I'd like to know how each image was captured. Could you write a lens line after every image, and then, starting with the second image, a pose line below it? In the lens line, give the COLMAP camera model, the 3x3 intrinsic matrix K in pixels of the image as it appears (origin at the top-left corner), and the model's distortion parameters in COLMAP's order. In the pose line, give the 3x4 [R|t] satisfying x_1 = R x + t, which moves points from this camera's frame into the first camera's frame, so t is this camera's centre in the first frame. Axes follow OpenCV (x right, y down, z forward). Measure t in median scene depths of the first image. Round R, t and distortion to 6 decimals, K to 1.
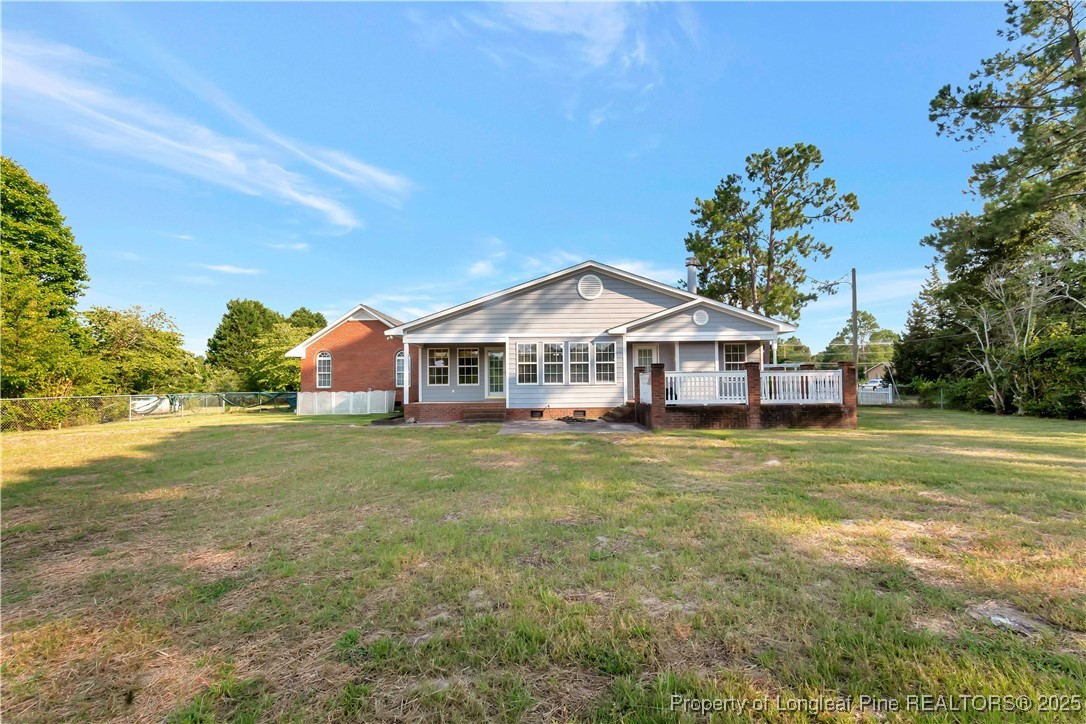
lens RADIAL K [[485.0, 0, 544.0], [0, 485.0, 373.9], [0, 0, 1]] dist [0.014575, -0.000669]
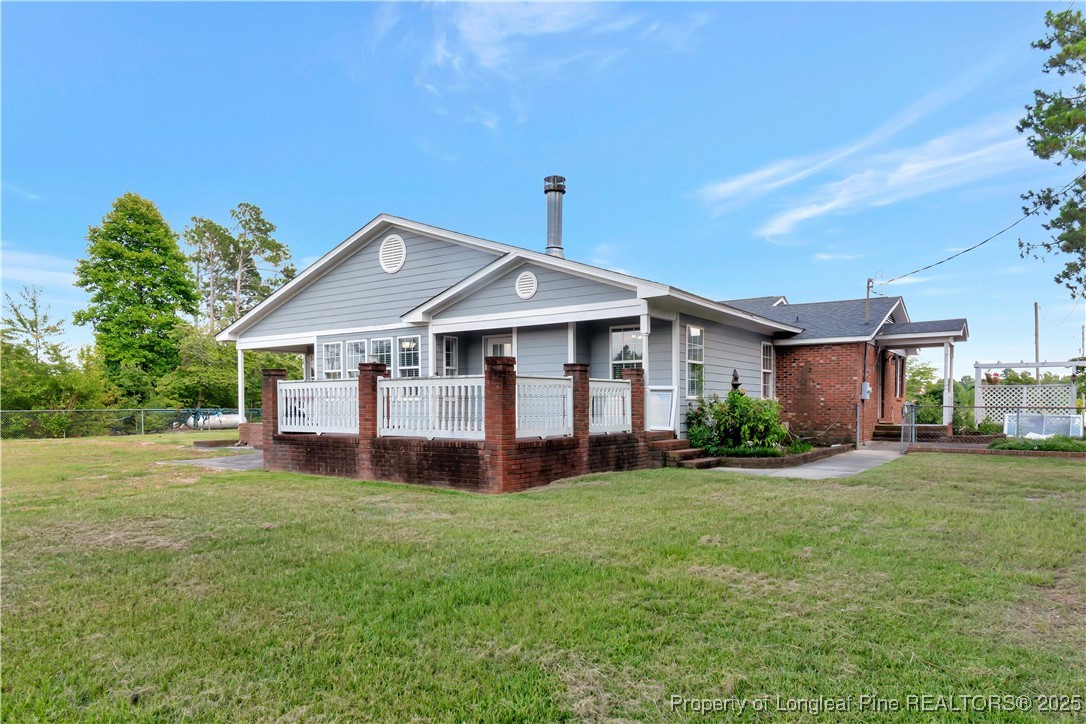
lens RADIAL K [[690.7, 0, 546.7], [0, 690.7, 400.6], [0, 0, 1]] dist [0.005802, 0.000662]
pose [[0.818559, 0.004730, -0.574403, 0.805820], [0.007313, 0.999799, 0.018656, 0.006118], [0.574376, -0.019472, 0.818360, 0.347451]]
